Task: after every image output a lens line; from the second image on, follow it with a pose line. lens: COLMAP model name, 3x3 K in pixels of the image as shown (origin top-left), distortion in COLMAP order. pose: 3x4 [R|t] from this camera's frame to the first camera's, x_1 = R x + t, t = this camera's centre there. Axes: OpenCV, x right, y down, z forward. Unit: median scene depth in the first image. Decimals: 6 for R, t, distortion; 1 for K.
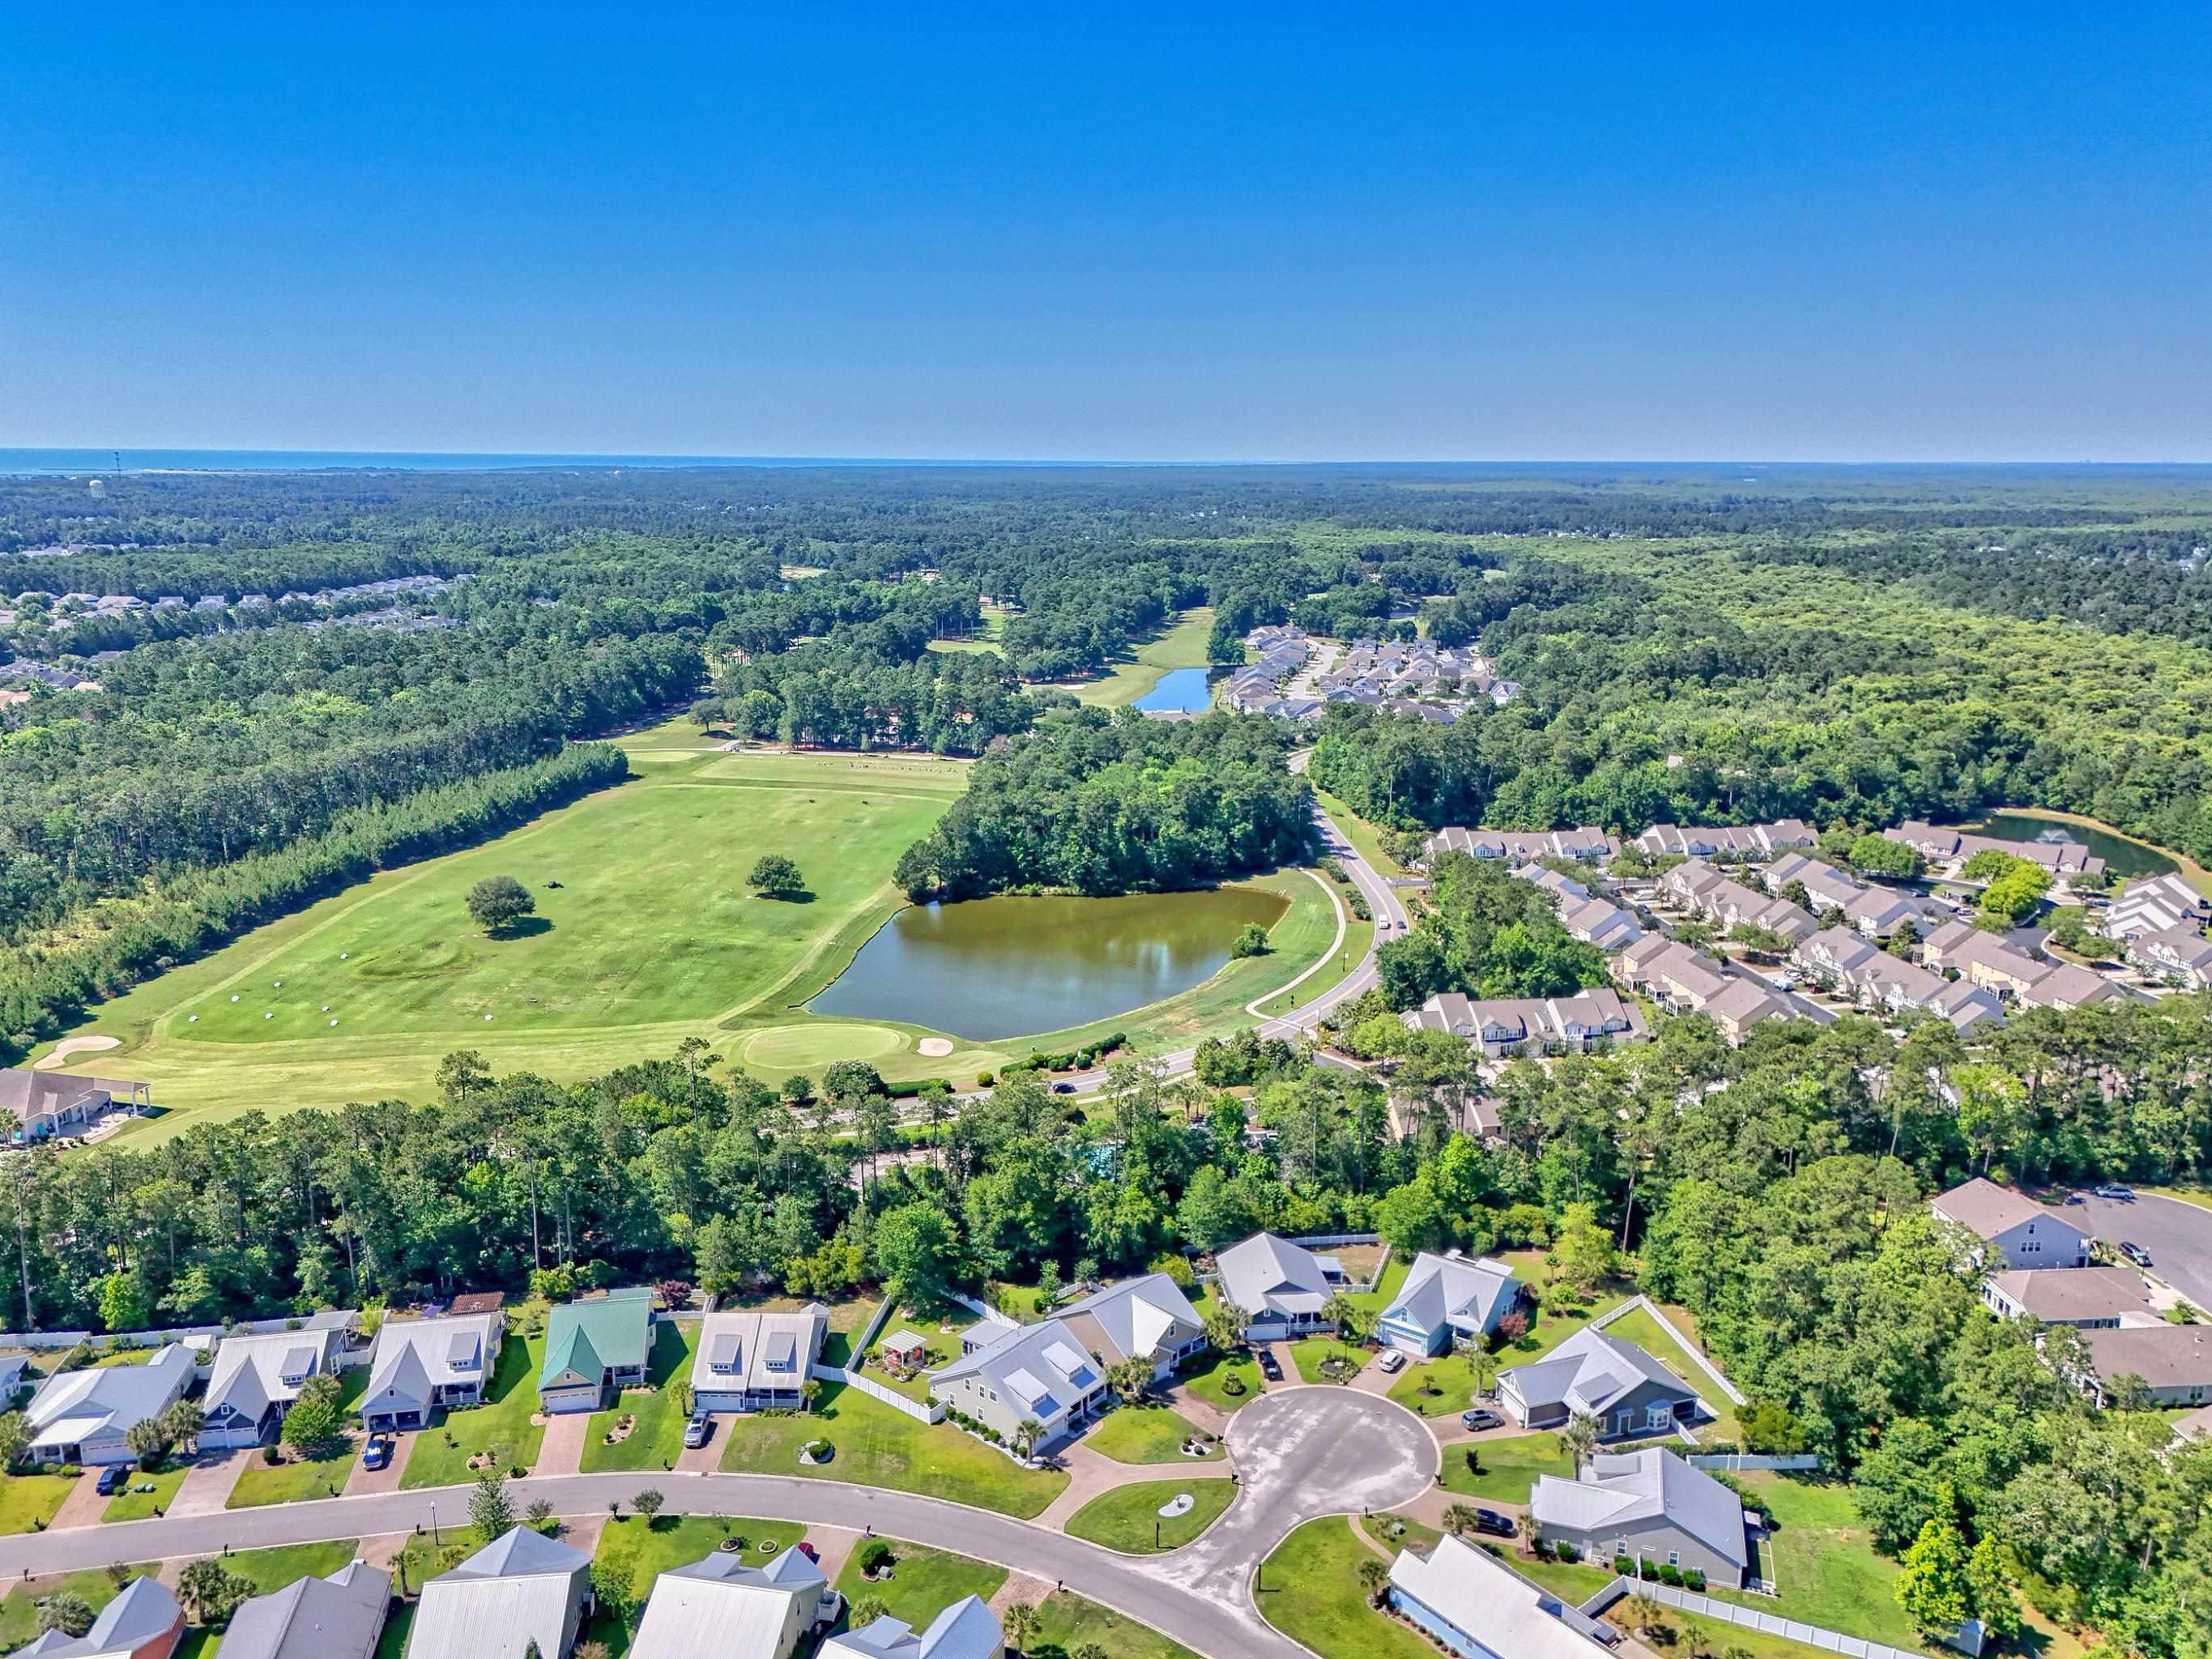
lens RADIAL K [[1621.3, 0, 1106.0], [0, 1621.3, 829.5], [0, 0, 1]] dist [0.095487, -0.094970]
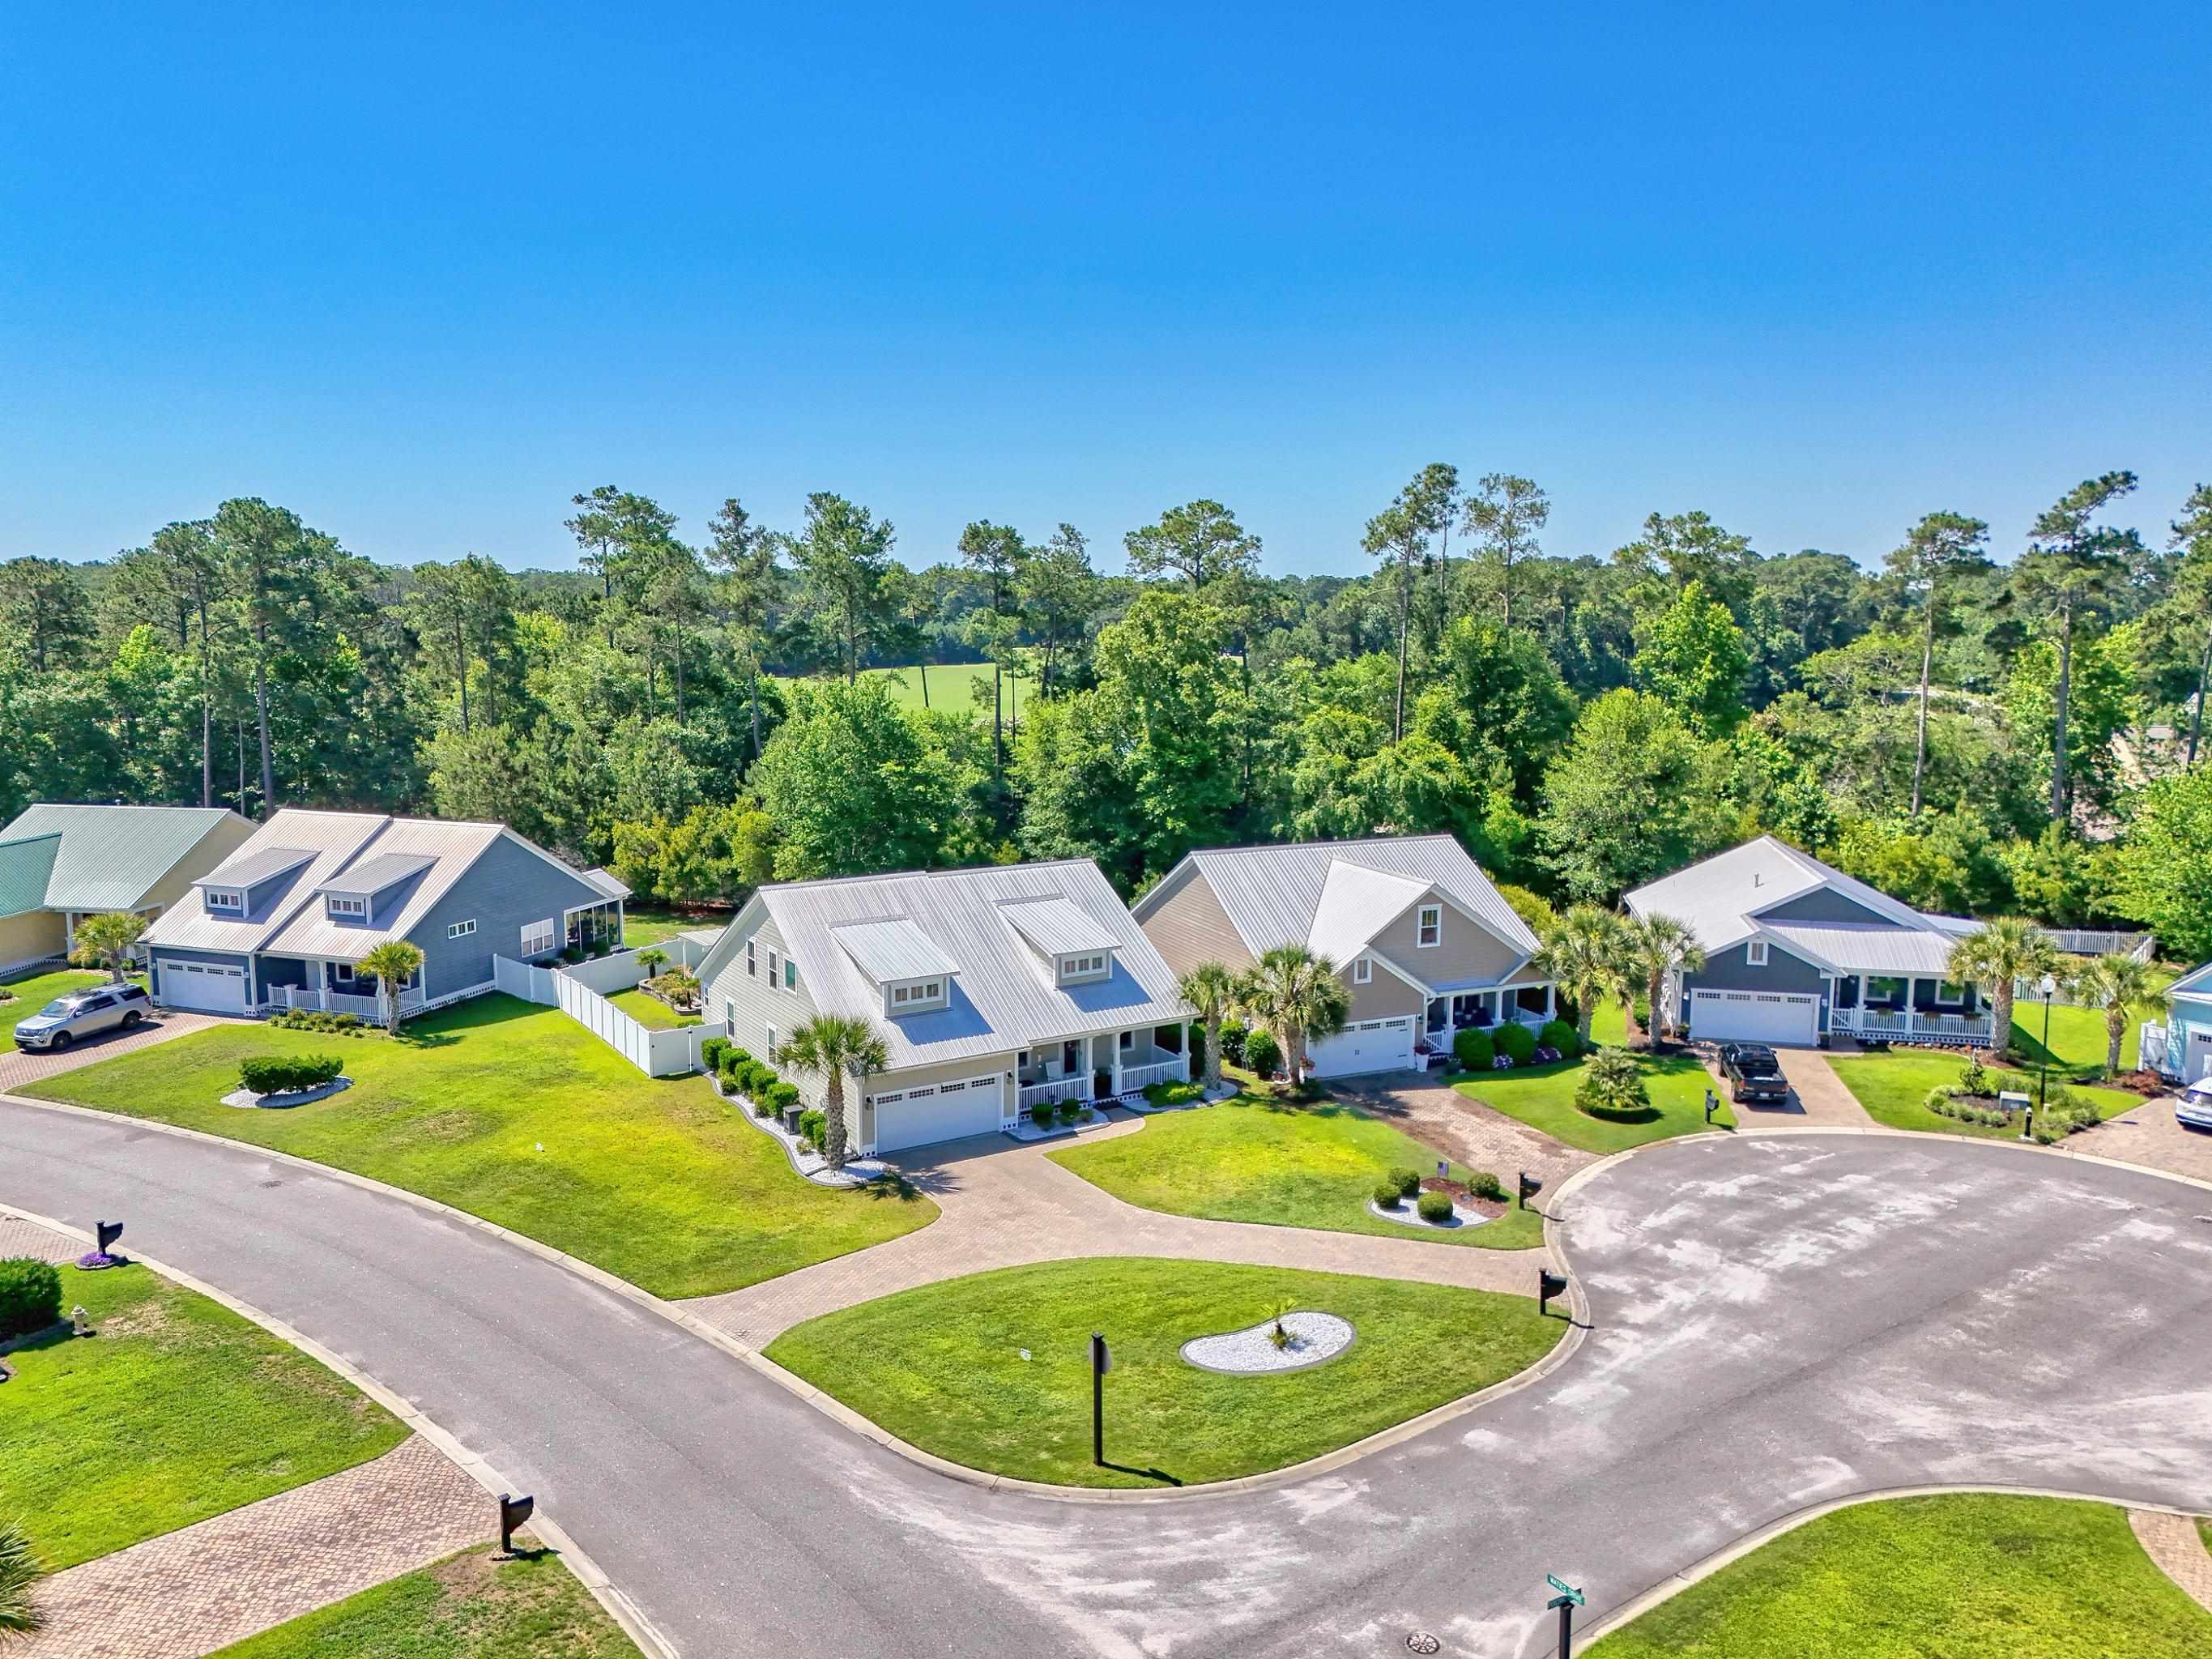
lens RADIAL K [[1621.3, 0, 1106.0], [0, 1621.3, 829.5], [0, 0, 1]] dist [0.095487, -0.094970]
pose [[0.948759, 0.043494, -0.312992, 0.069179], [-0.069386, 0.994984, -0.072062, 0.273221], [0.308288, 0.090087, 0.947018, 0.585386]]
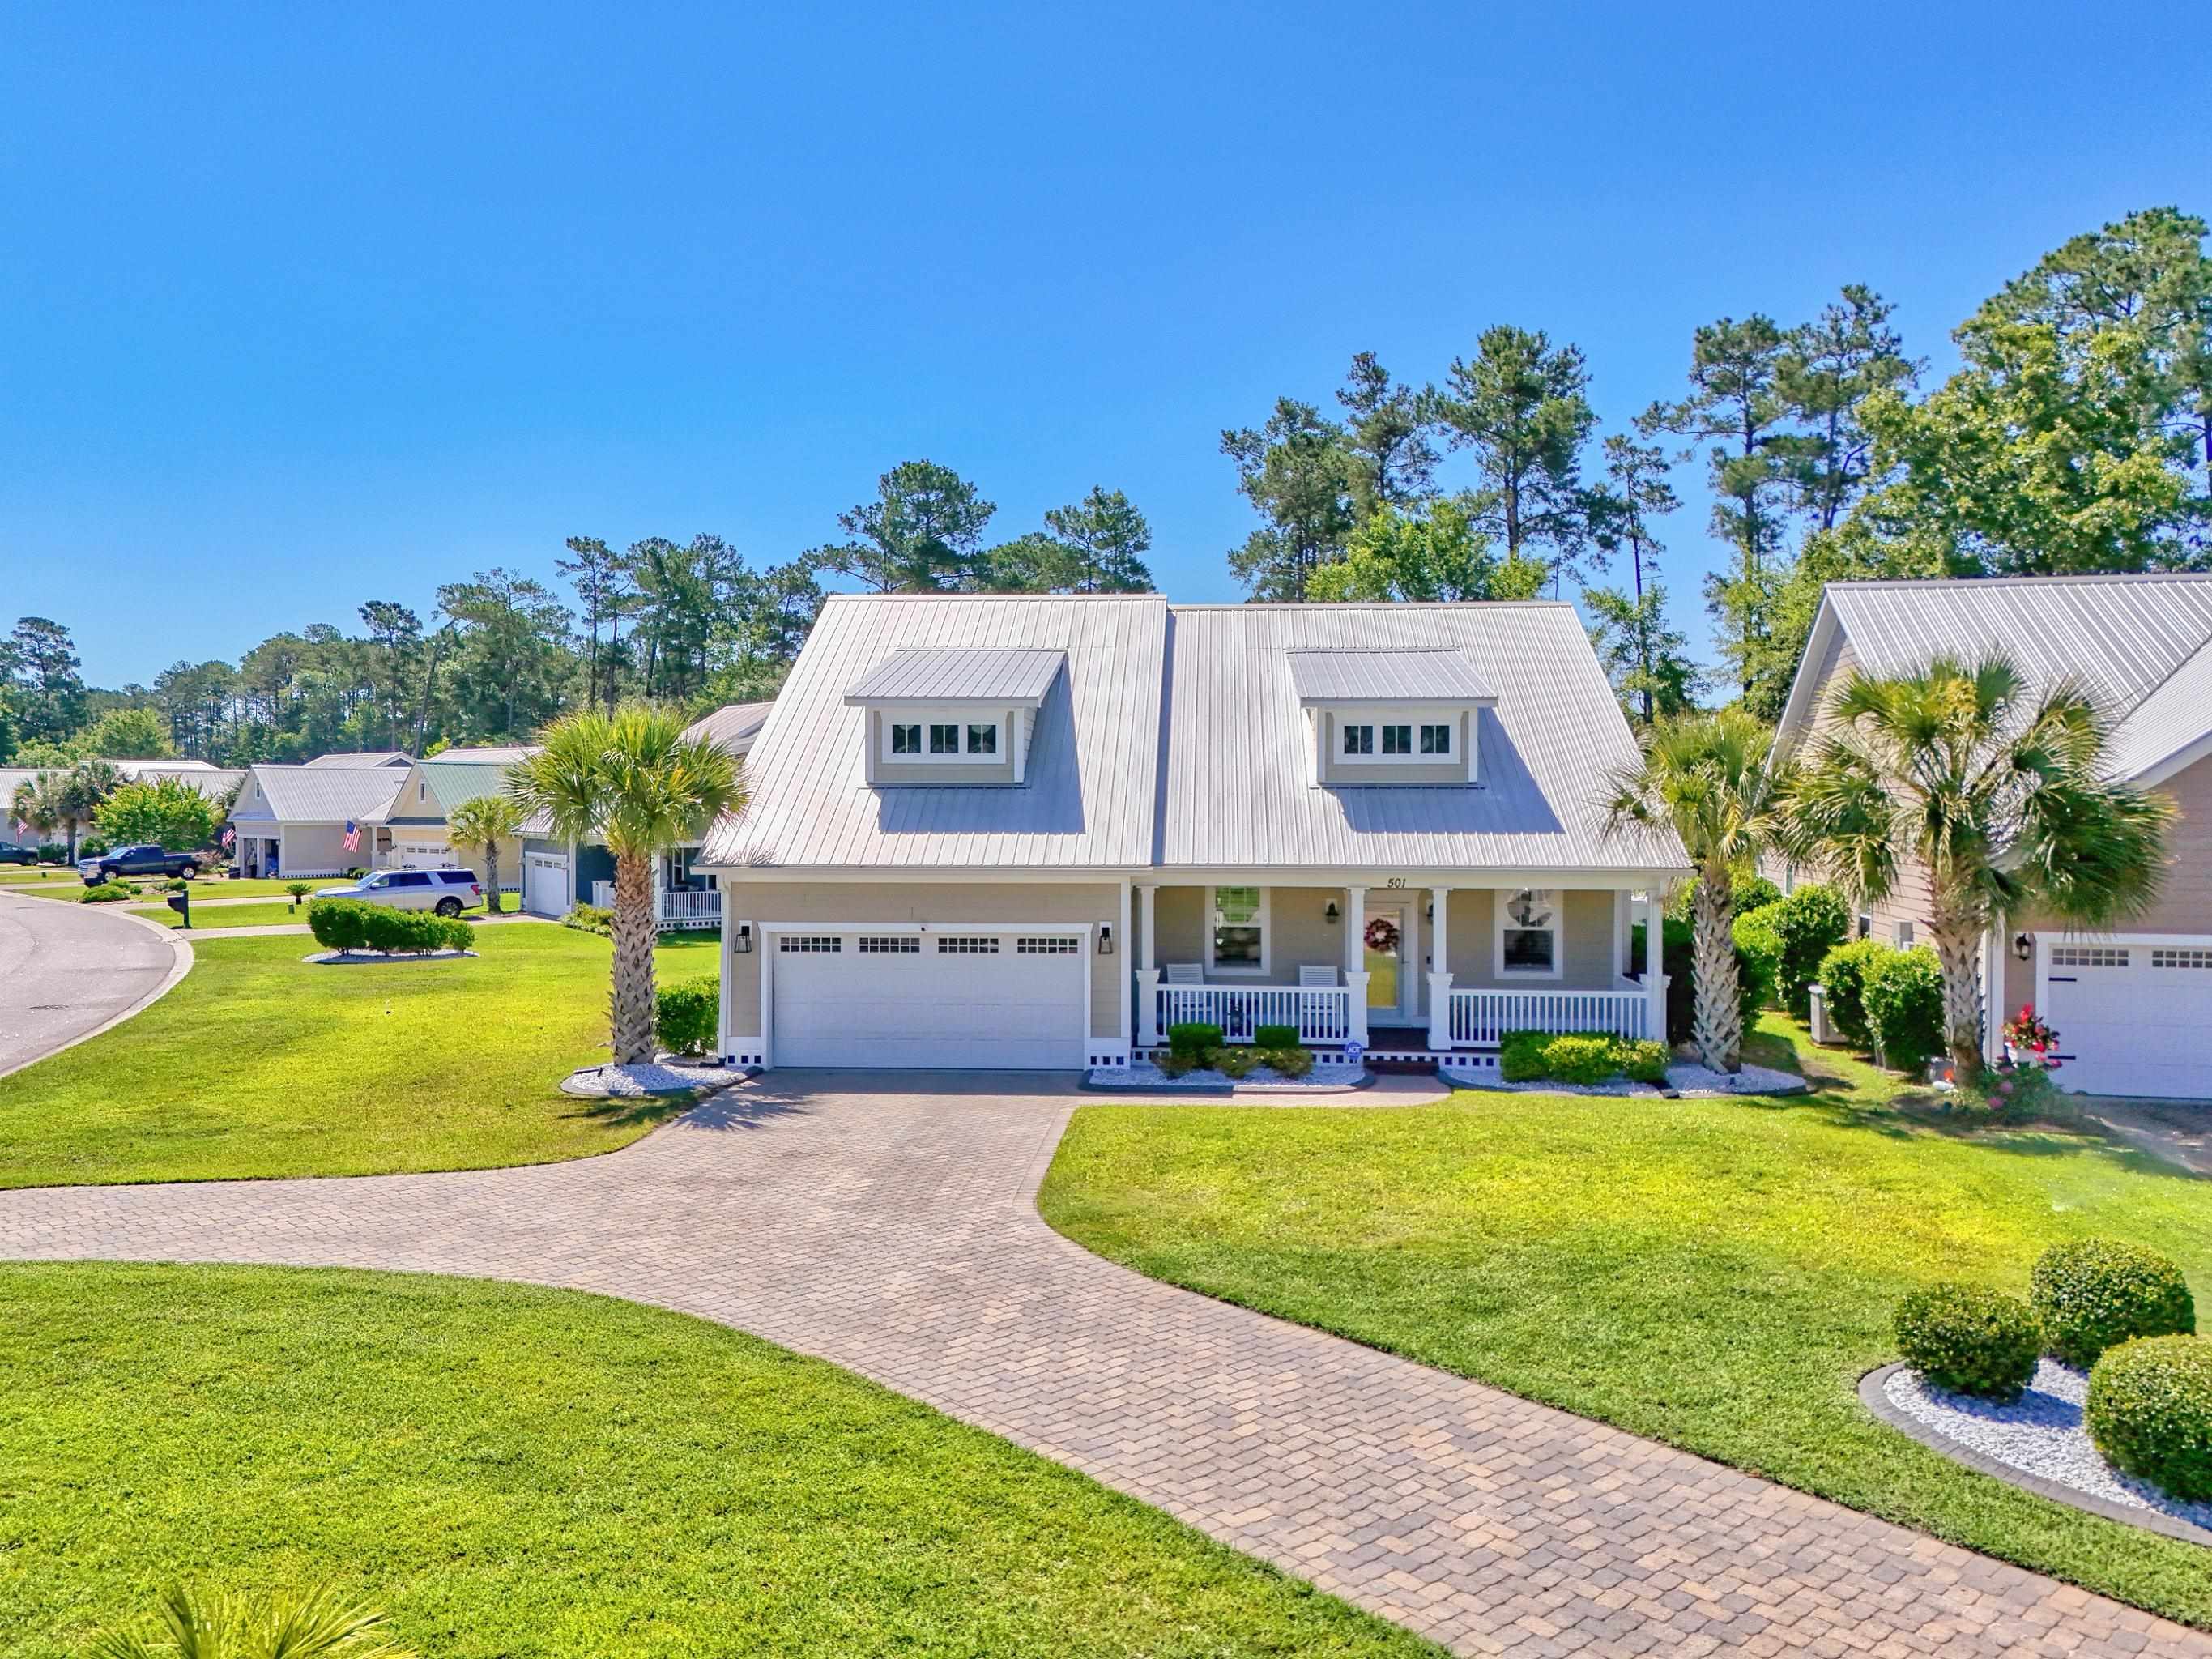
lens RADIAL K [[1622.7, 0, 1106.0], [0, 1622.7, 829.5], [0, 0, 1]] dist [0.105606, -0.133007]
pose [[0.594189, 0.012042, -0.804236, 0.061897], [-0.182212, 0.975908, -0.120010, 0.299881], [0.783415, 0.217850, 0.582068, 0.759686]]
